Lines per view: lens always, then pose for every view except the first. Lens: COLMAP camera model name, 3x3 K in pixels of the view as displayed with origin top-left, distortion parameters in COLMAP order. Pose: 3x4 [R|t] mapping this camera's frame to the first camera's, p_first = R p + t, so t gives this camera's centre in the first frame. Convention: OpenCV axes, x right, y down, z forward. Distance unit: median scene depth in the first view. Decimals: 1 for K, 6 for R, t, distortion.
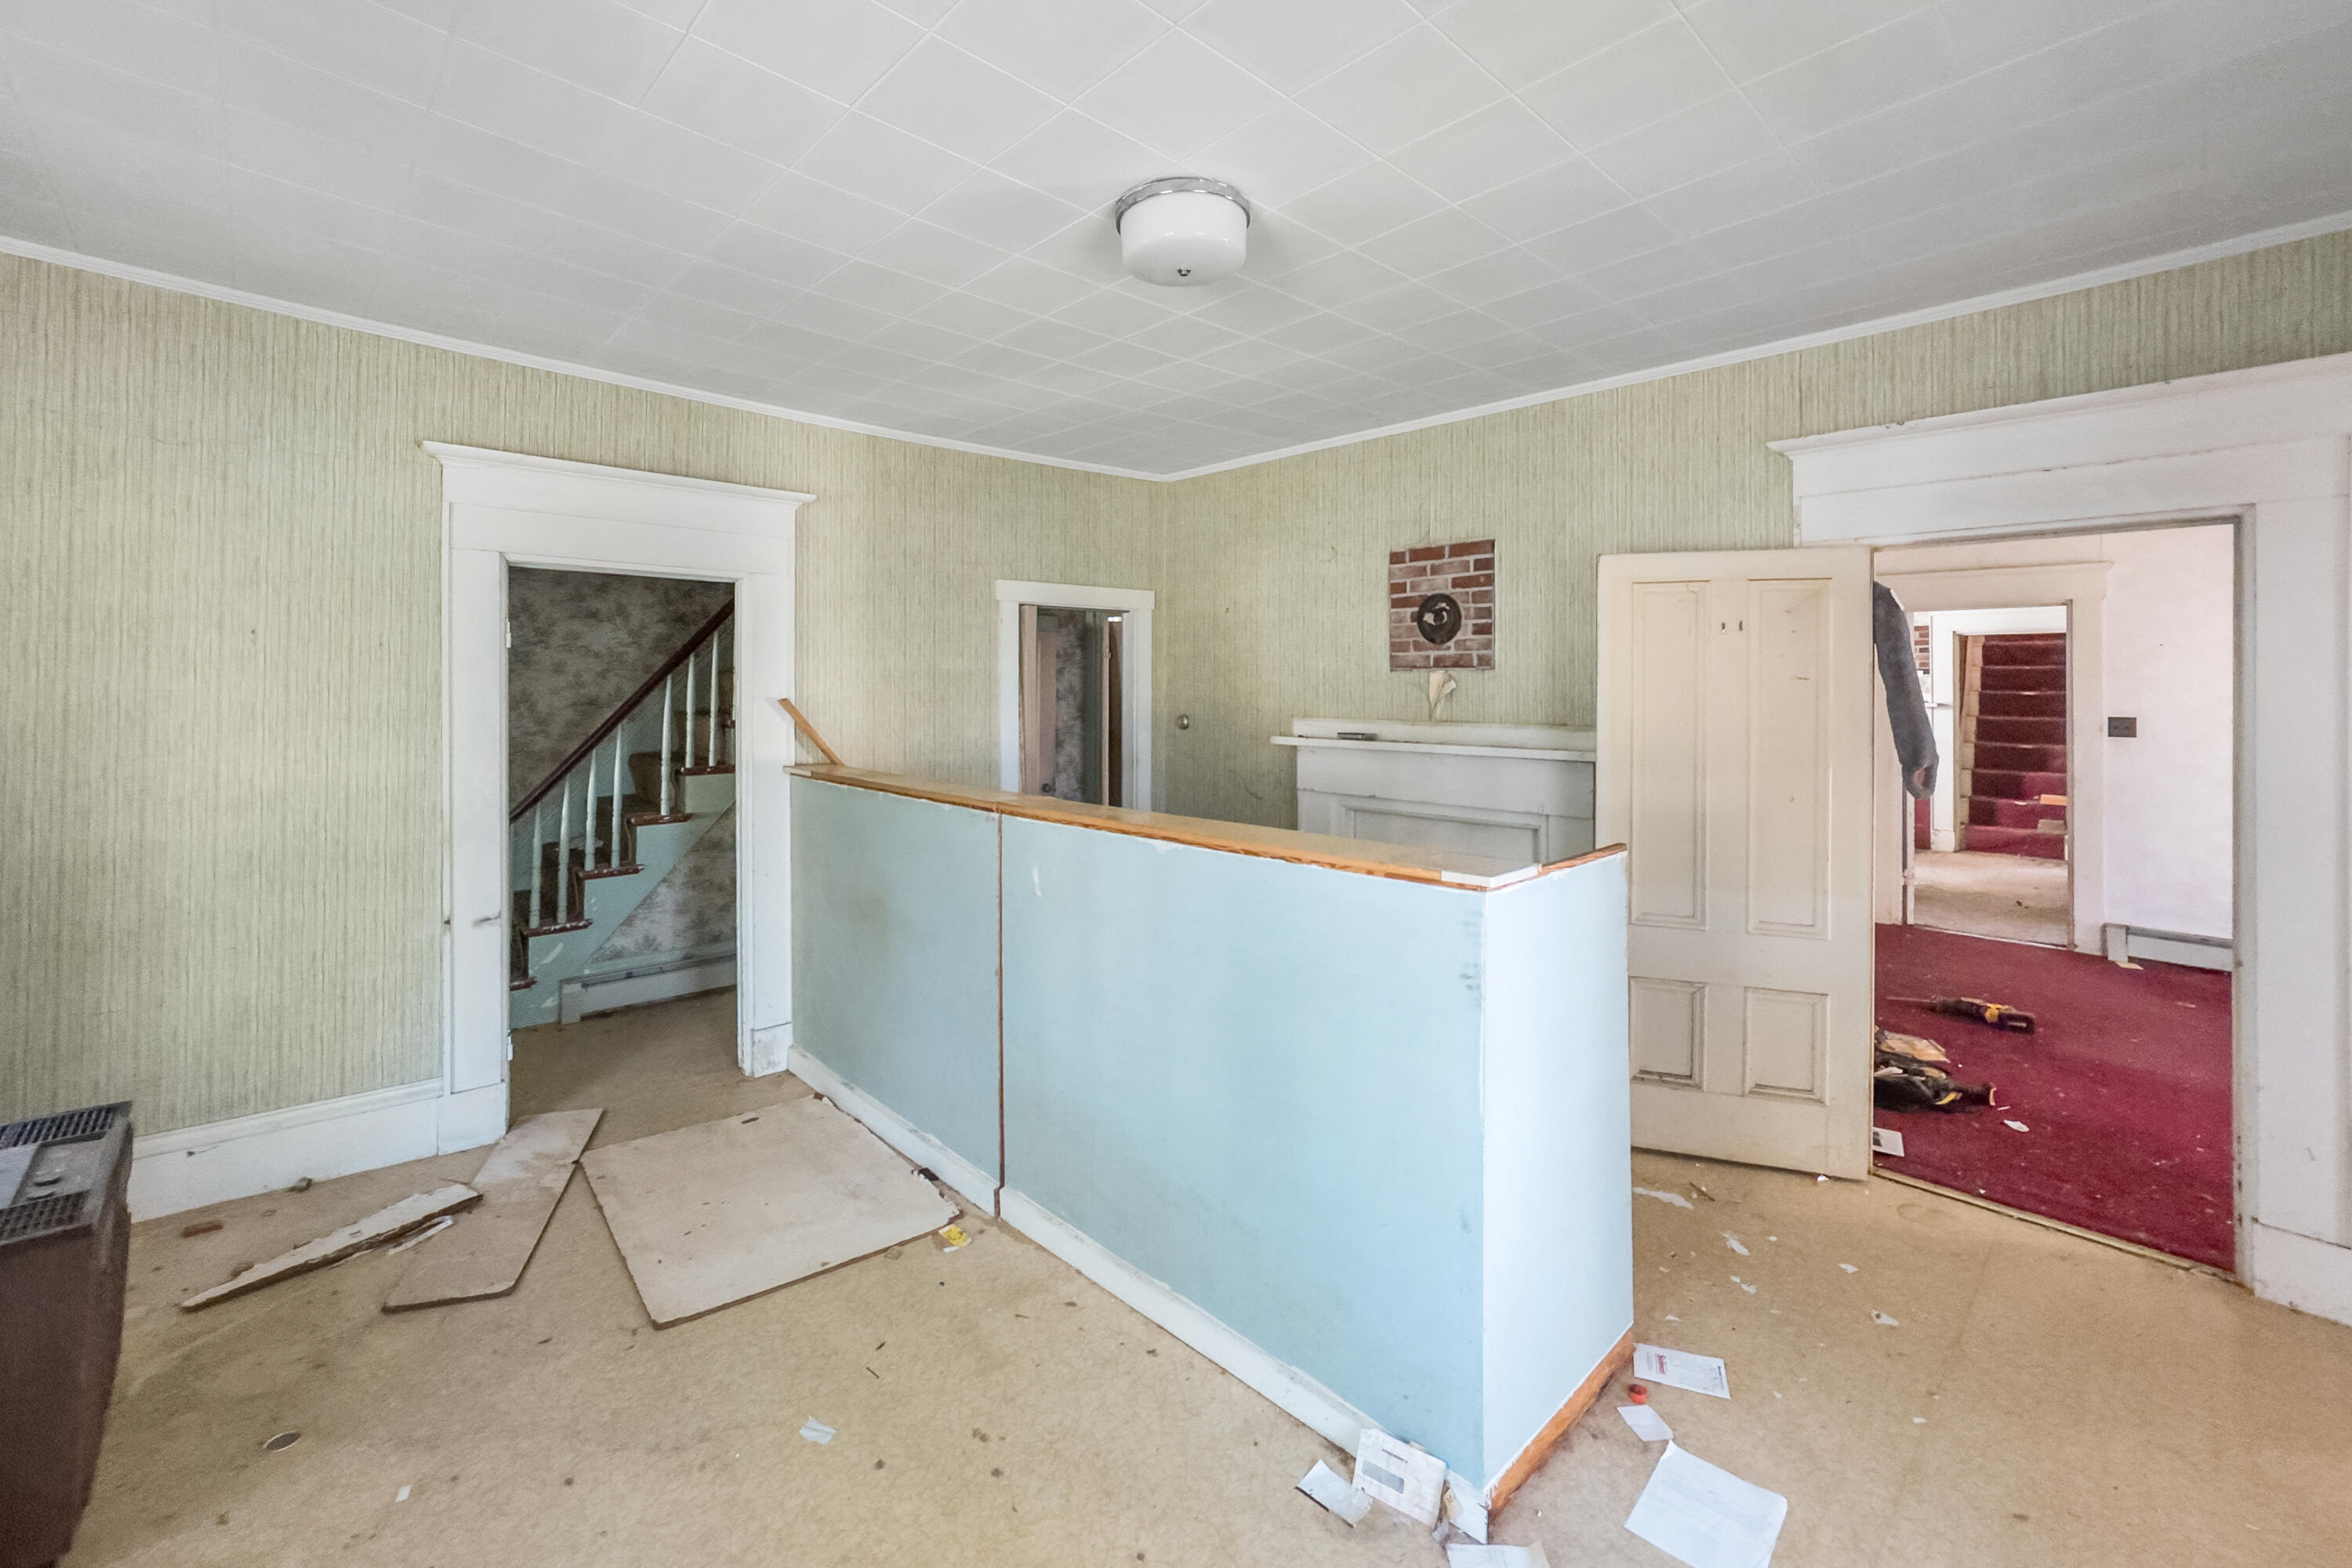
lens RADIAL K [[971.6, 0, 1186.4], [0, 971.6, 668.6], [0, 0, 1]] dist [-0.021150, 0.006906]
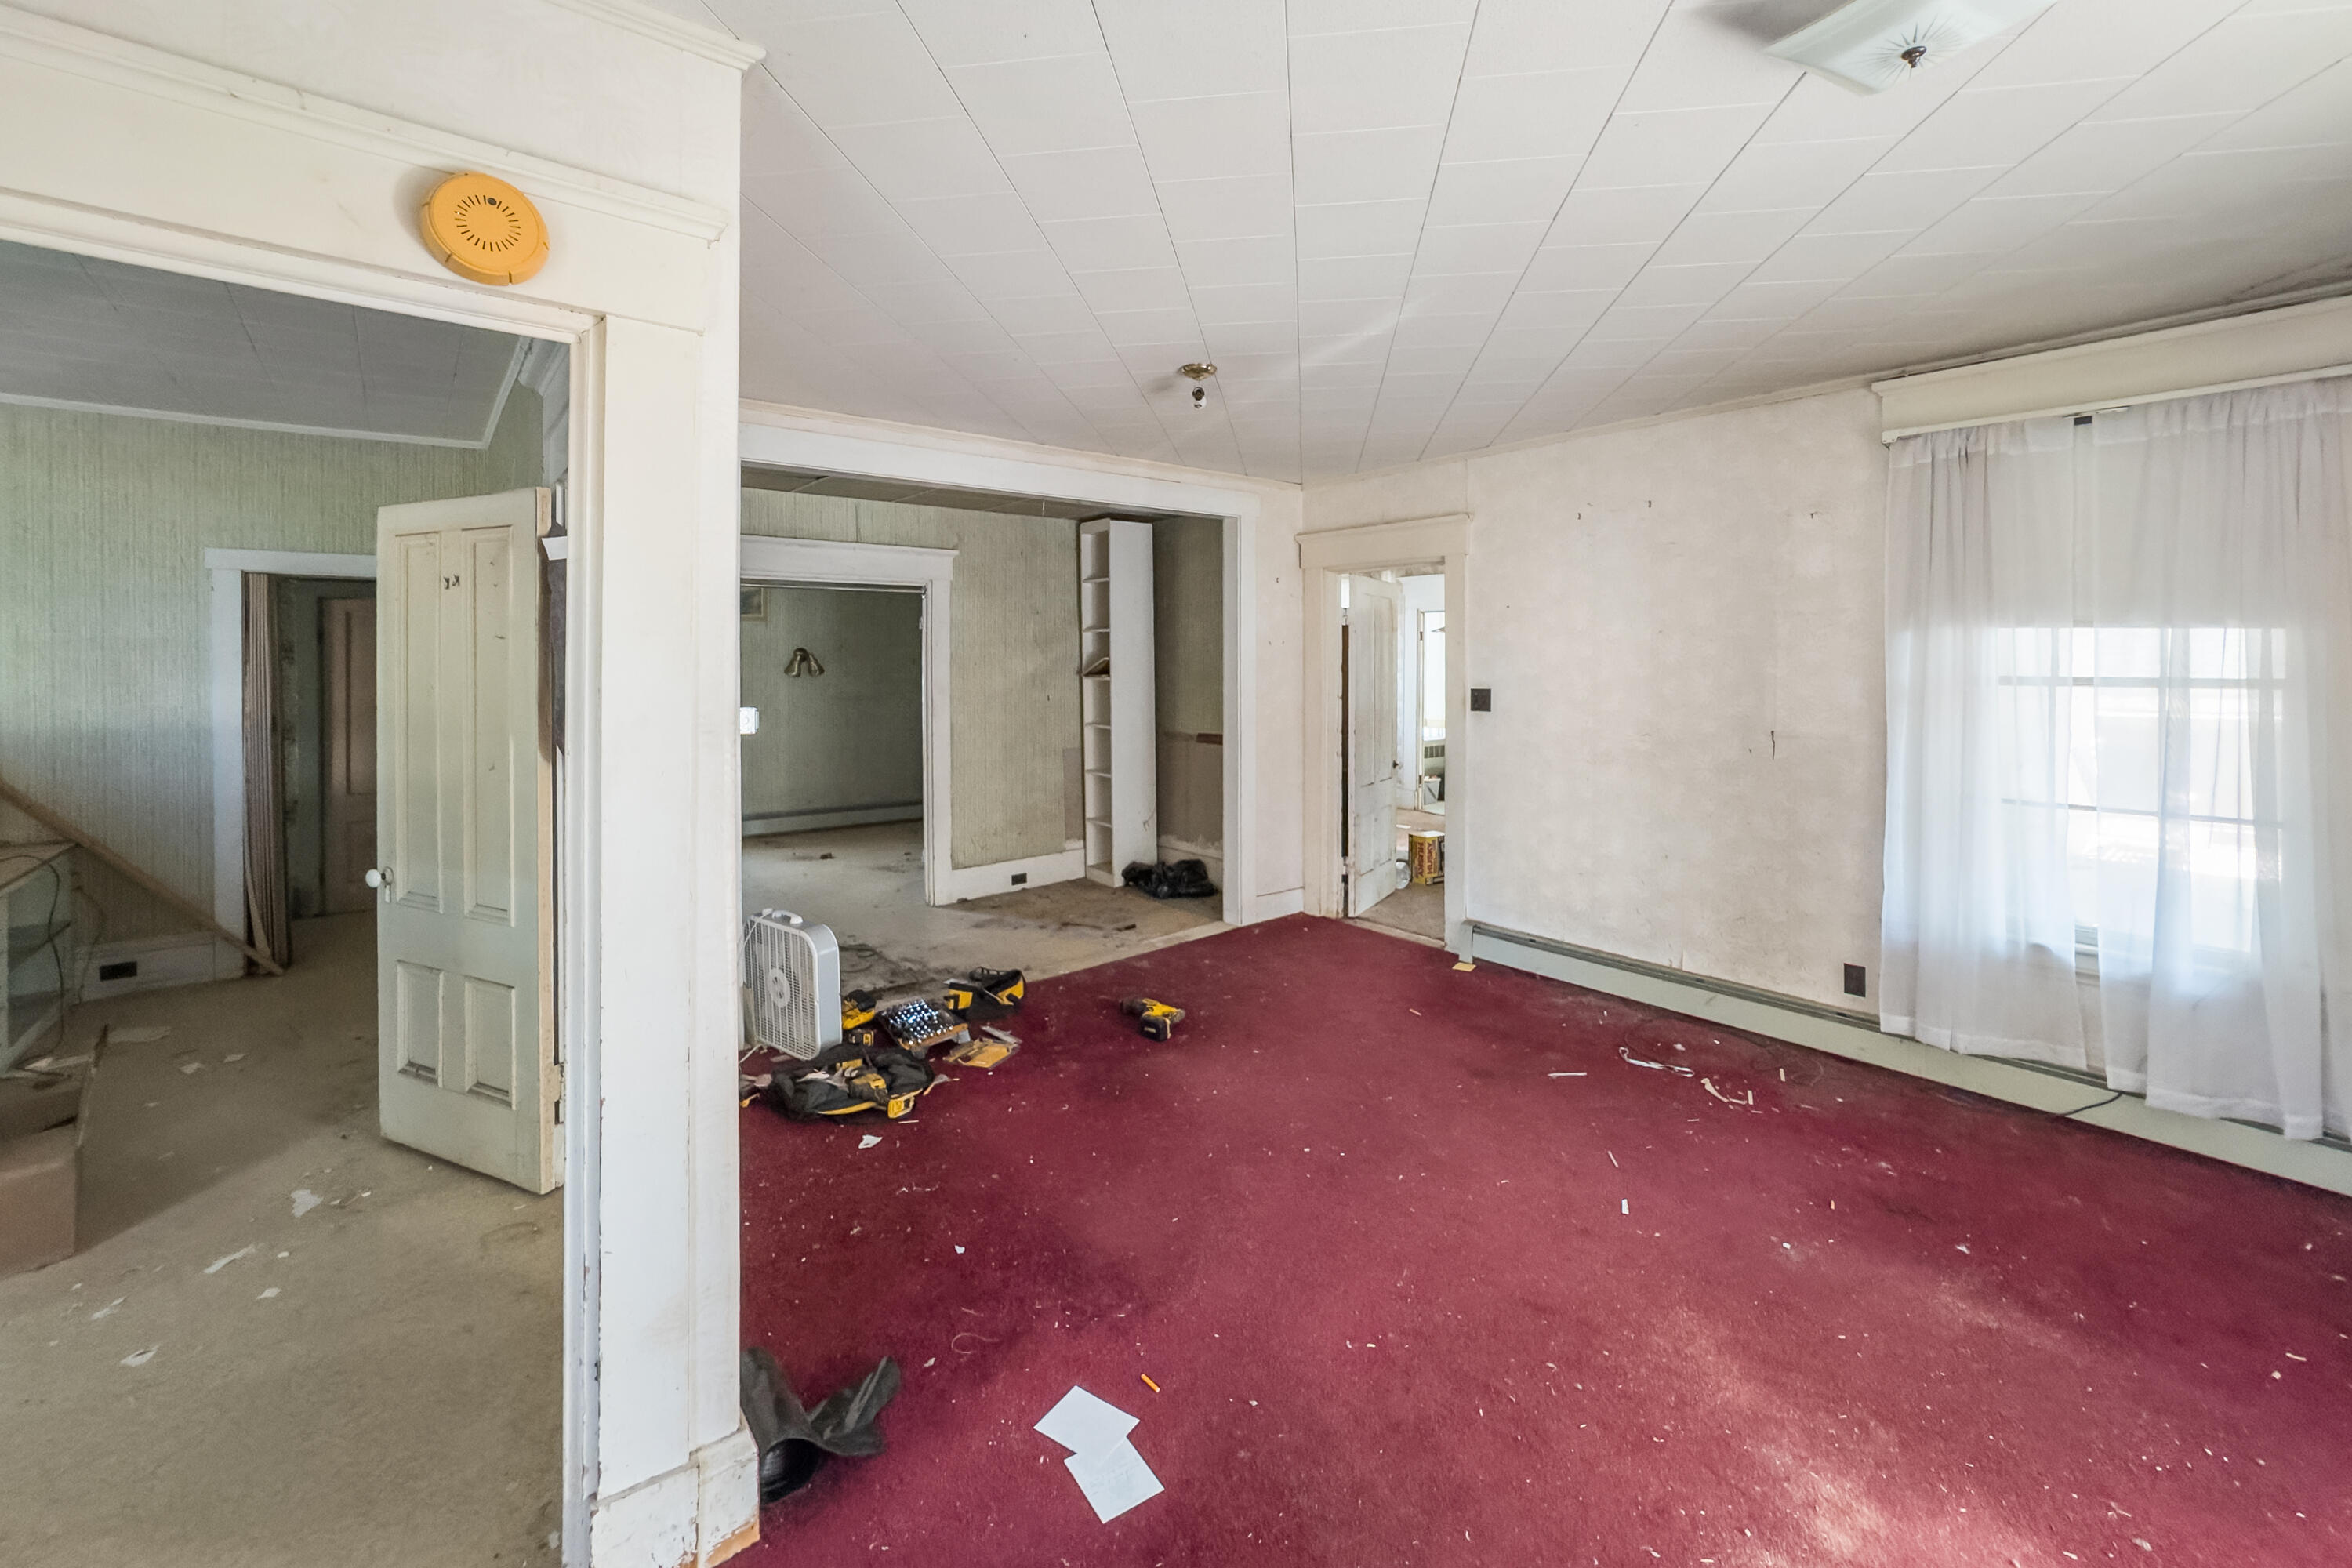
lens RADIAL K [[971.6, 0, 1173.2], [0, 971.6, 663.9], [0, 0, 1]] dist [-0.021150, 0.006906]
pose [[0.997021, -0.001412, -0.077114, 0.473605], [0.002565, 0.999886, 0.014850, 0.008655], [0.077085, -0.015004, 0.996912, 0.053850]]
